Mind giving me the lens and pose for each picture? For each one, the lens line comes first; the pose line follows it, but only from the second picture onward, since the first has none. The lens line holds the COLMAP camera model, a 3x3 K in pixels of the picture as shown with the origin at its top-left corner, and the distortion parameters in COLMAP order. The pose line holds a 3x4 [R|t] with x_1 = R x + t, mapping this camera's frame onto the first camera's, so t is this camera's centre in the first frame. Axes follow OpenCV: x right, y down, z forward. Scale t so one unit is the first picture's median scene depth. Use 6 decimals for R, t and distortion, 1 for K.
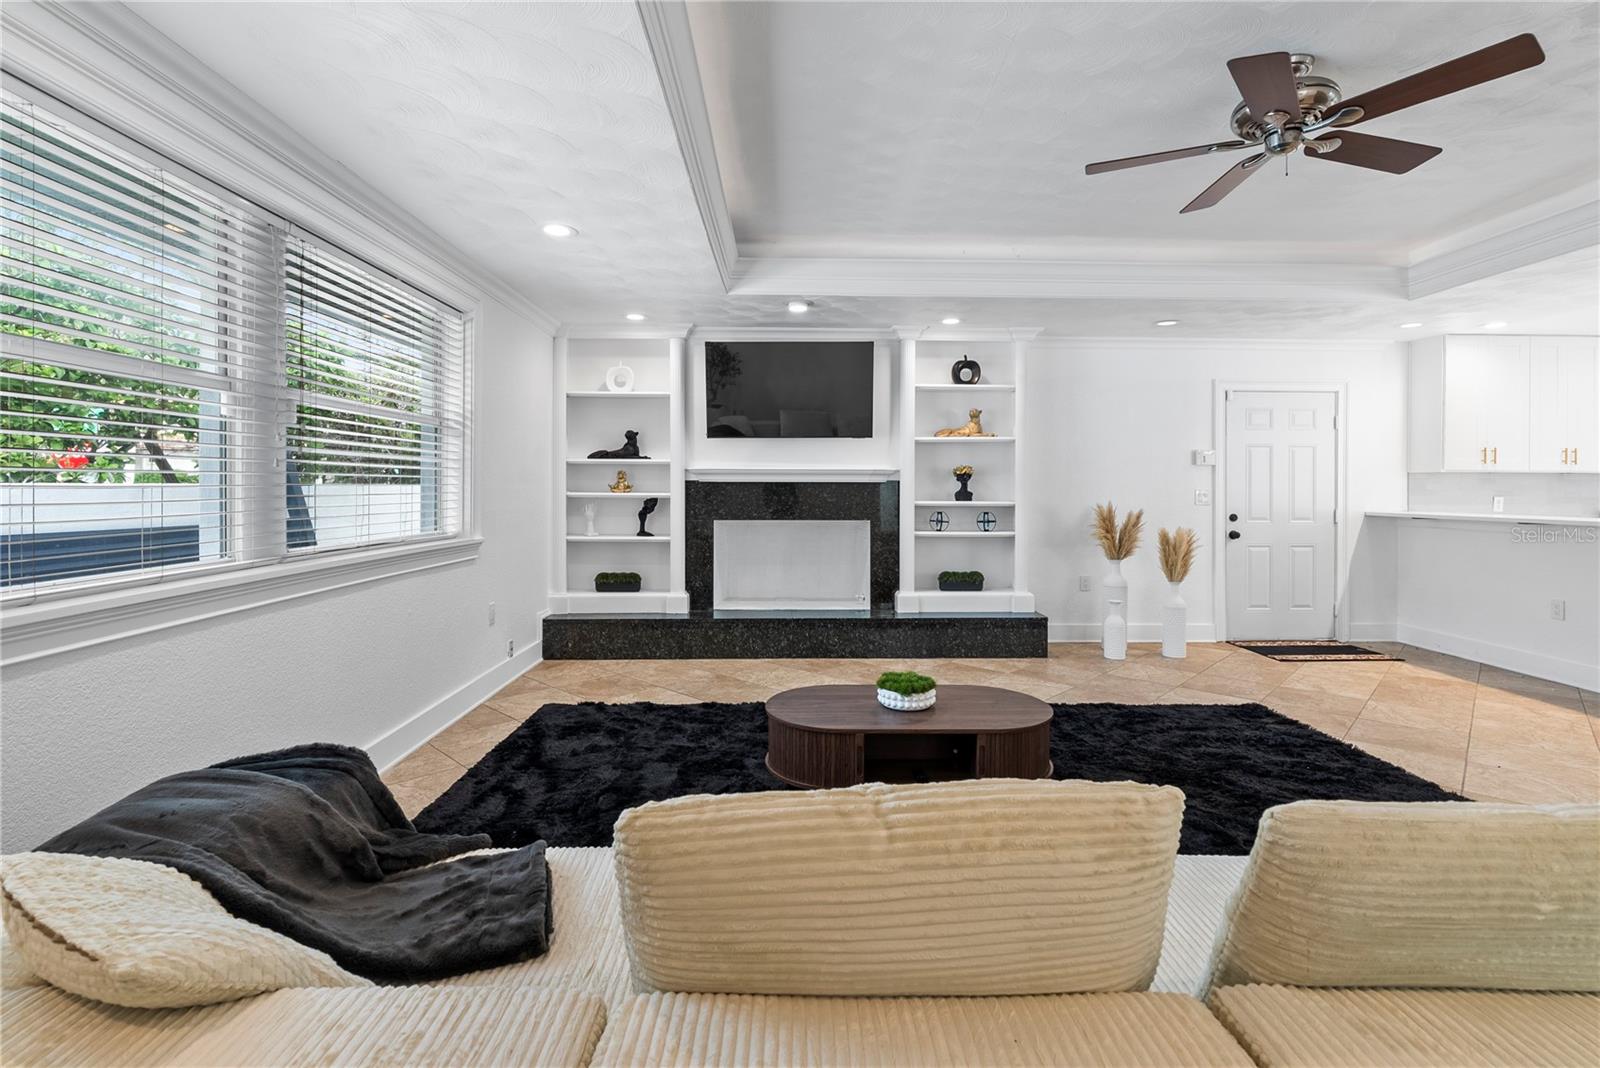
lens RADIAL K [[741.2, 0, 800.7], [0, 741.2, 493.8], [0, 0, 1]] dist [-0.000439, 0.000037]
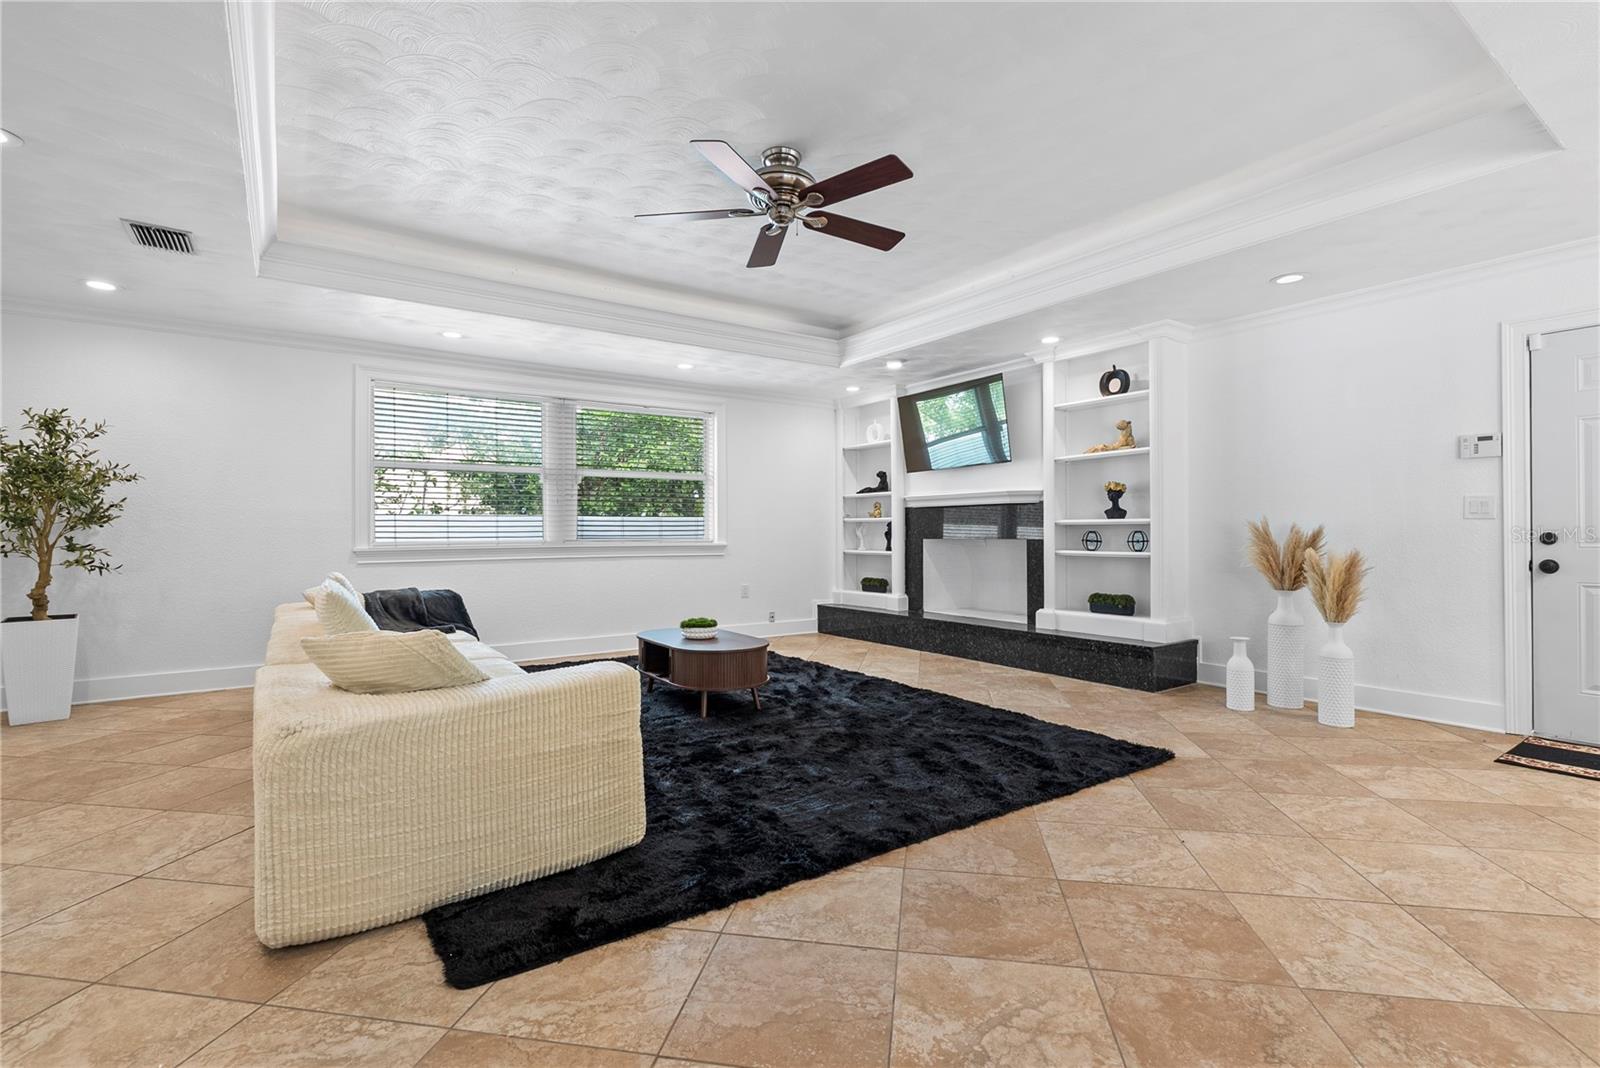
lens RADIAL K [[728.0, 0, 800.0], [0, 728.0, 534.0], [0, 0, 1]] dist [-0.003289, -0.000021]
pose [[0.554393, -0.003713, -0.832247, 0.779265], [-0.002563, 0.999978, -0.006168, 0.035710], [0.832251, 0.005553, 0.554371, 0.156167]]
